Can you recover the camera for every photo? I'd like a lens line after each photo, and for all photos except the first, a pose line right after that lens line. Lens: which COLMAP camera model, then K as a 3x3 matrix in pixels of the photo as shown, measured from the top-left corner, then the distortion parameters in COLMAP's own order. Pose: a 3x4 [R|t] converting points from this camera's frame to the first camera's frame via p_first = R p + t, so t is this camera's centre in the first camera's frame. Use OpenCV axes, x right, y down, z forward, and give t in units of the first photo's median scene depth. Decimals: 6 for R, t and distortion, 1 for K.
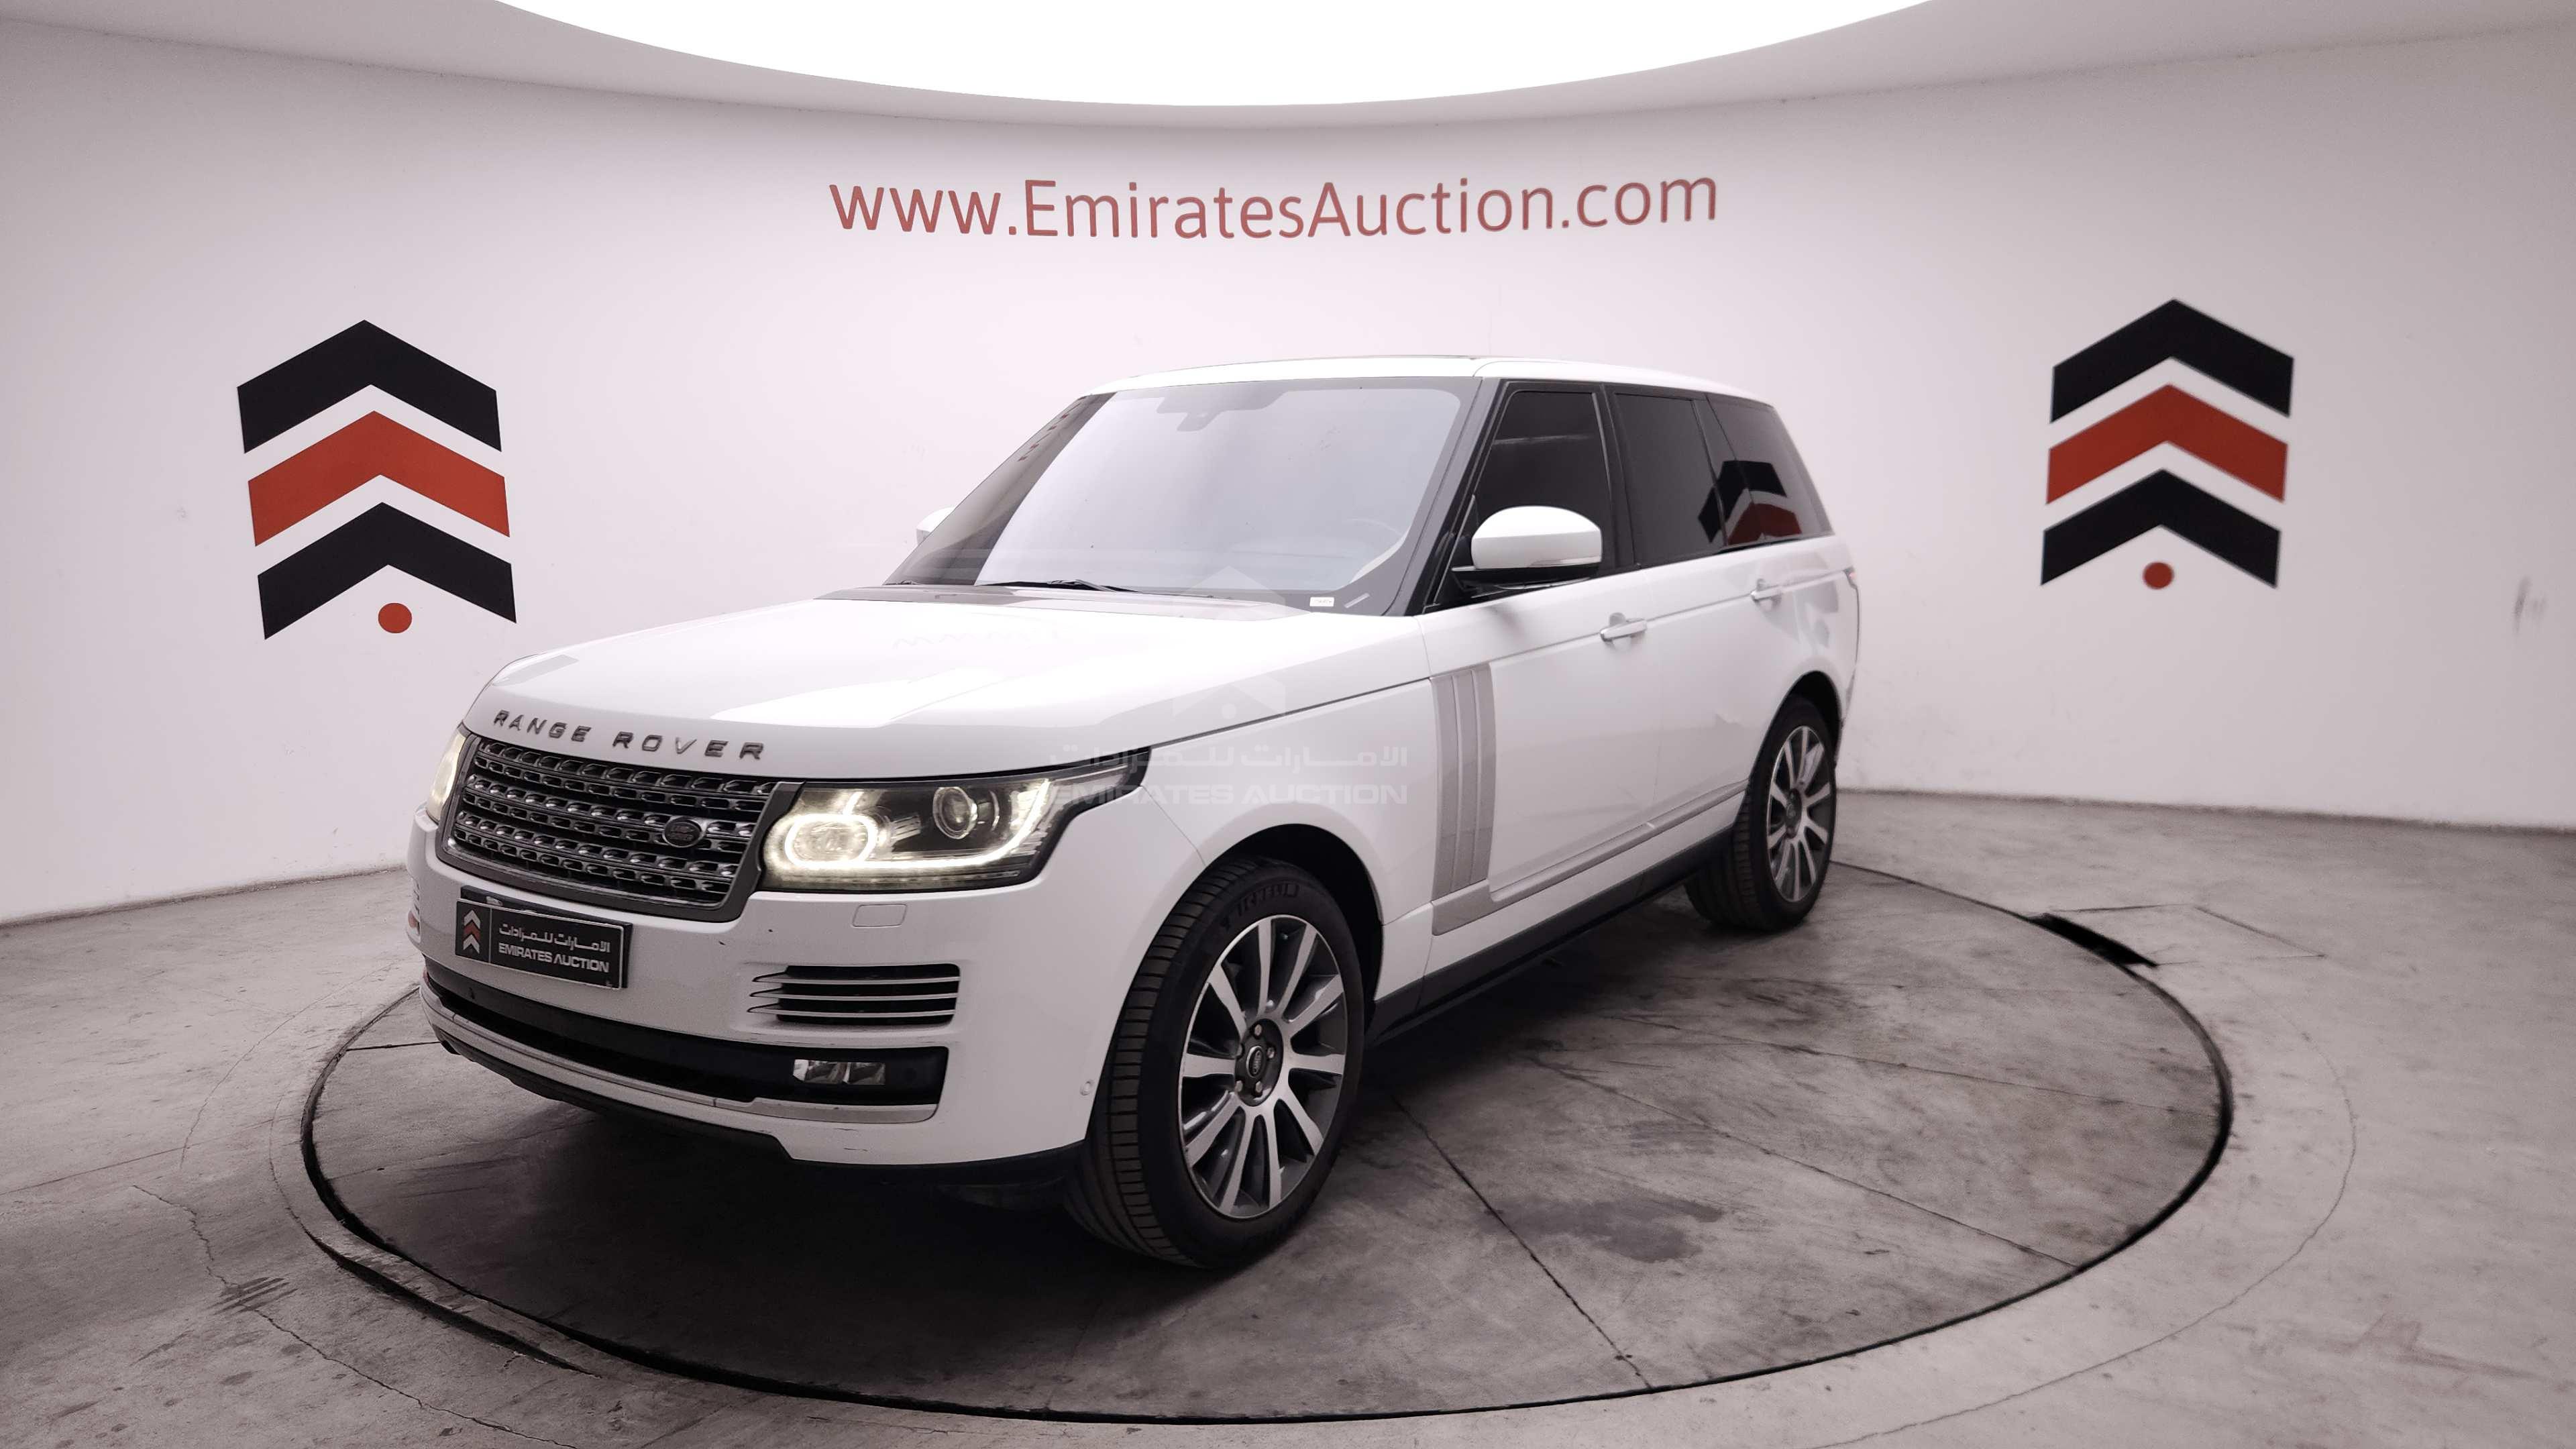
lens RADIAL K [[1685.6, 0, 1289.8], [0, 1685.6, 709.6], [0, 0, 1]] dist [0.053966, -0.000524]
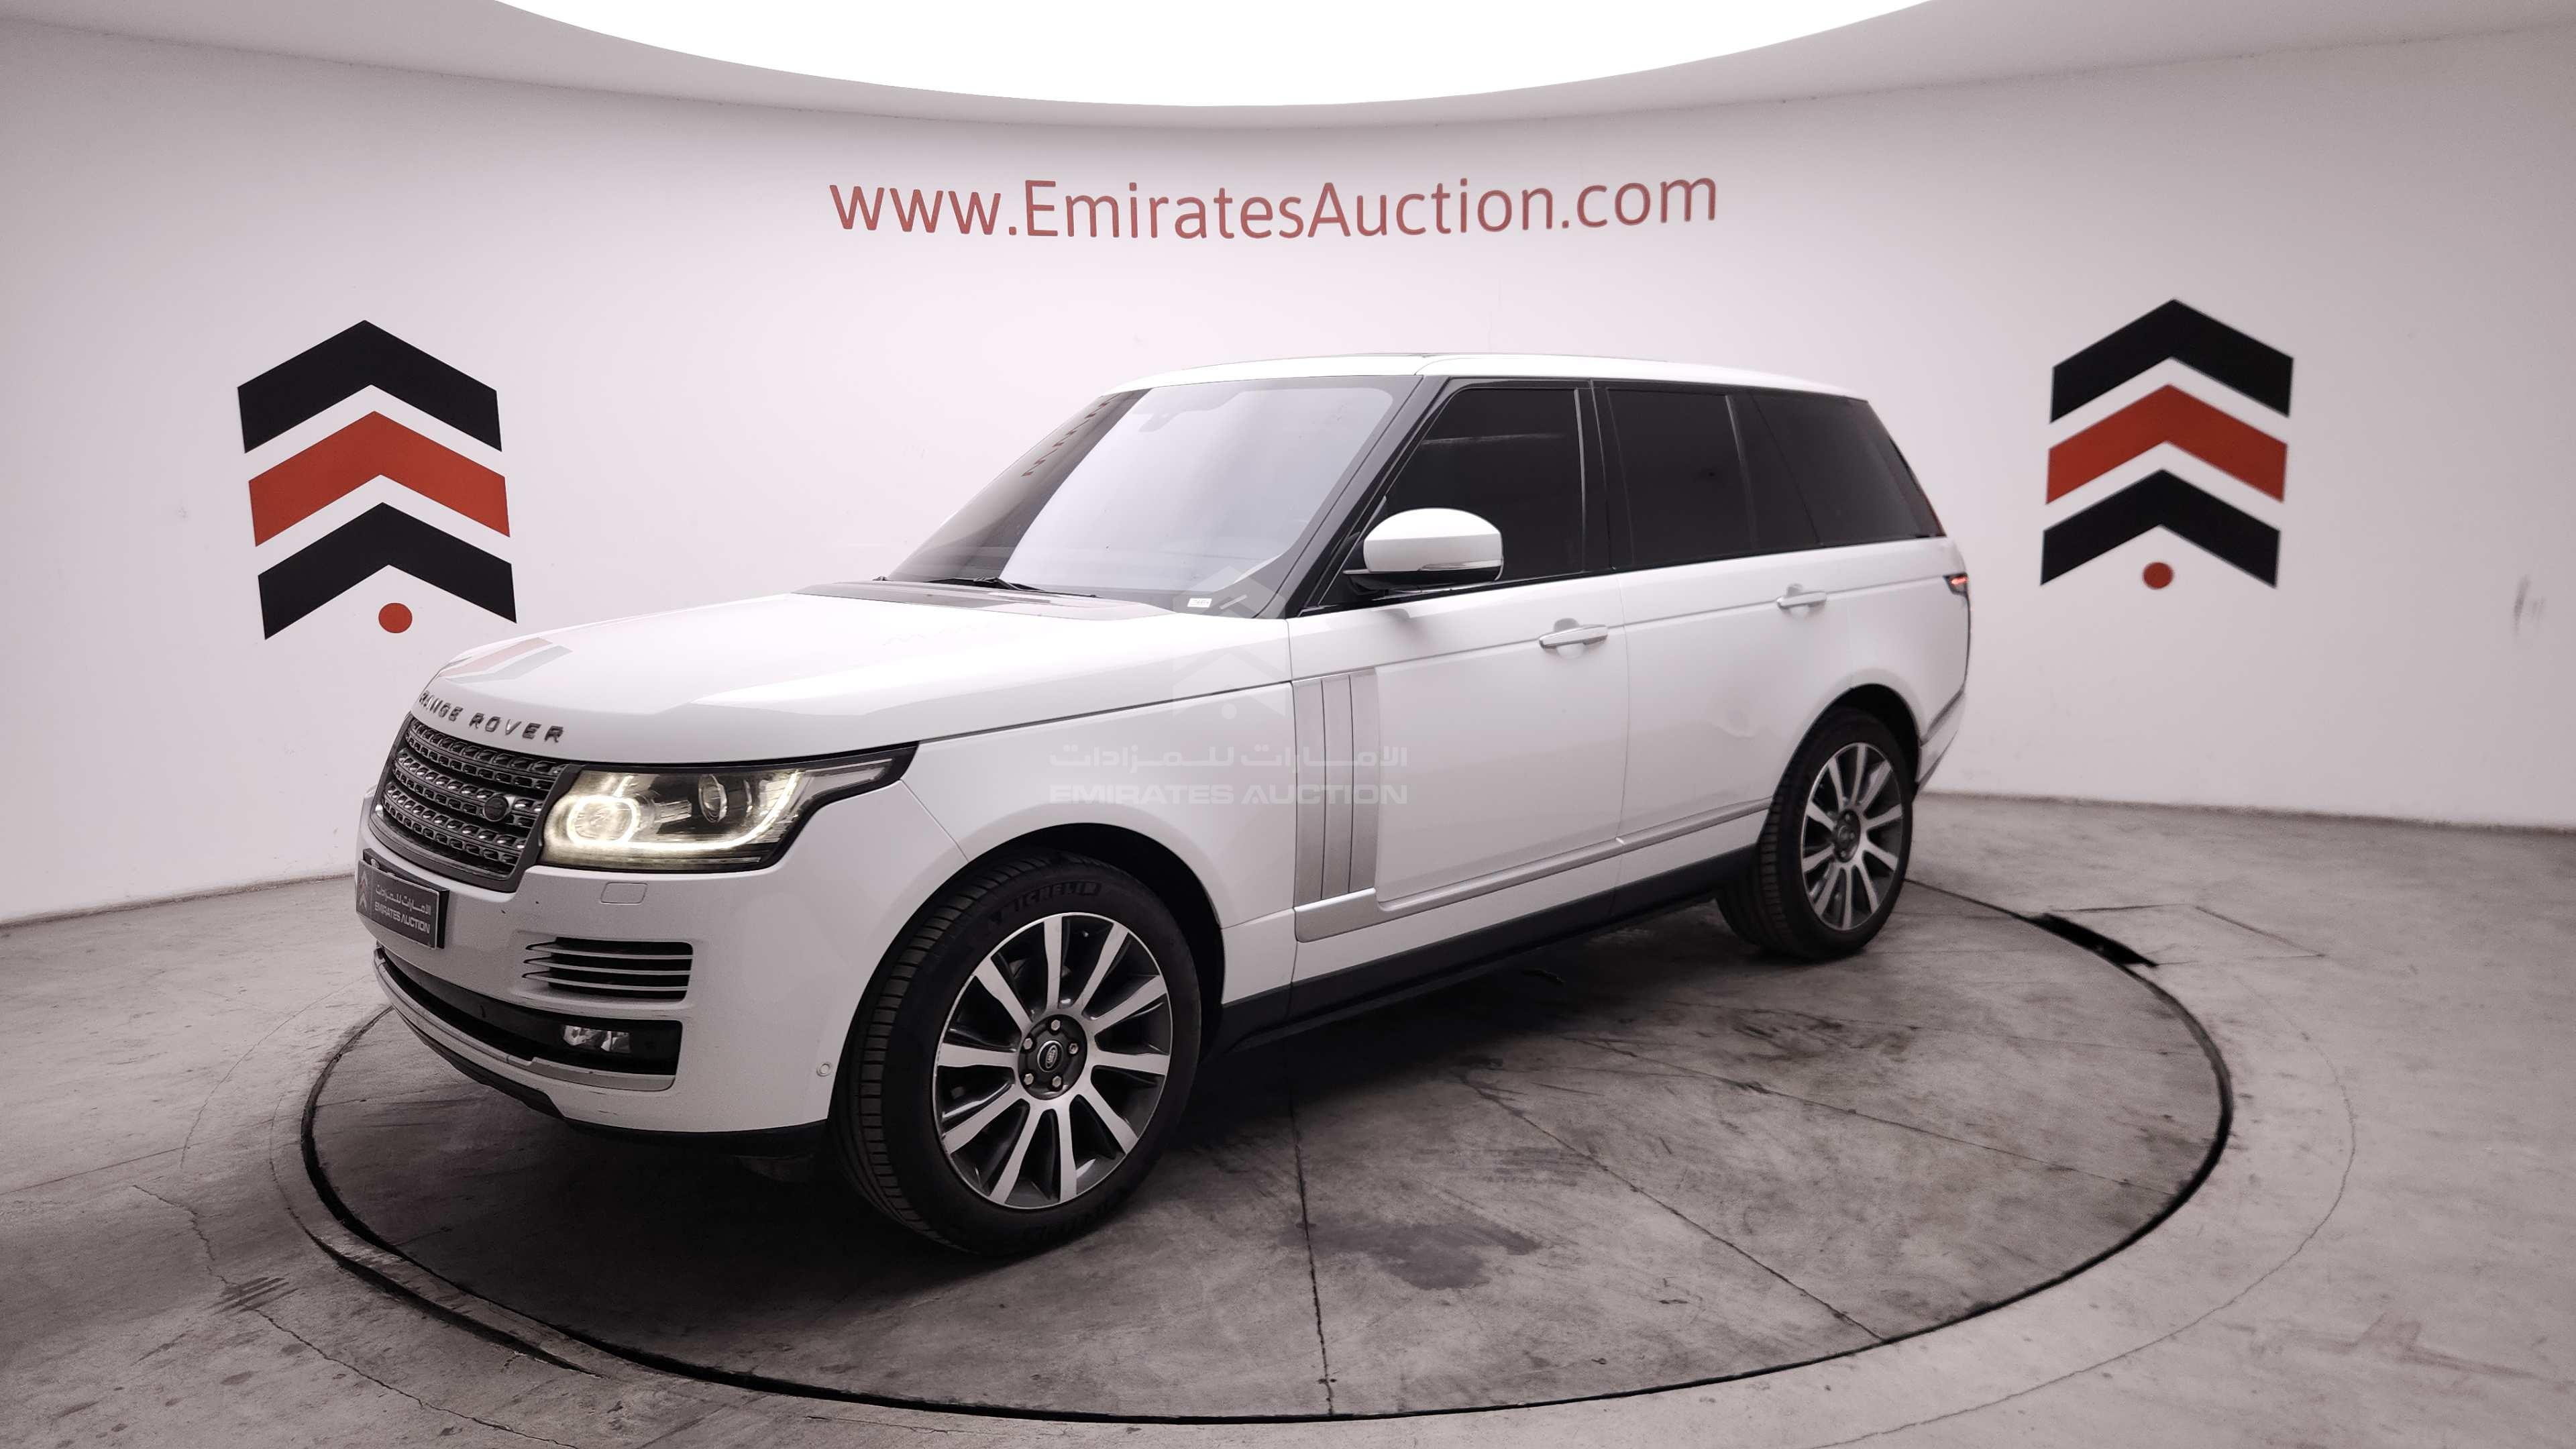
lens RADIAL K [[1685.6, 0, 1289.8], [0, 1685.6, 709.6], [0, 0, 1]] dist [0.053966, -0.000524]
pose [[0.978234, 0.027162, -0.205719, 0.328083], [-0.026727, 0.999631, 0.004893, -0.008483], [0.205776, 0.000712, 0.978599, 0.036080]]
